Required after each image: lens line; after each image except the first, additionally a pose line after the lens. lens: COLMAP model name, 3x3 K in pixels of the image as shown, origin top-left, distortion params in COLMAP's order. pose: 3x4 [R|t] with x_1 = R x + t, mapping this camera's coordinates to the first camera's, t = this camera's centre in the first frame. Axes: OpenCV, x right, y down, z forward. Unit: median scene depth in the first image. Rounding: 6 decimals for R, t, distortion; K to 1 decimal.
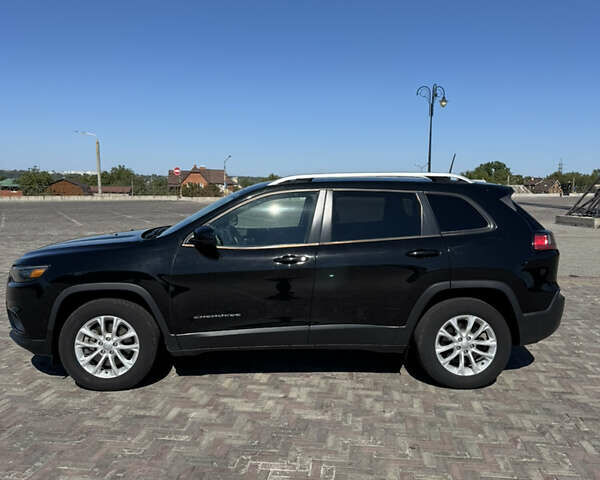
lens RADIAL K [[568.8, 0, 300.0], [0, 568.8, 240.0], [0, 0, 1]] dist [0.166981, -0.325357]
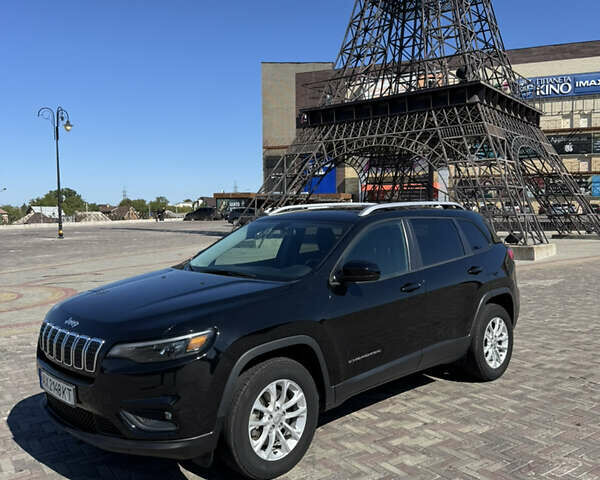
lens RADIAL K [[568.8, 0, 300.0], [0, 568.8, 240.0], [0, 0, 1]] dist [0.166981, -0.325357]
pose [[0.740291, -0.054589, 0.670066, -0.832591], [0.085524, 0.996247, -0.013325, -0.052485], [-0.666824, 0.067171, 0.742182, 0.361054]]
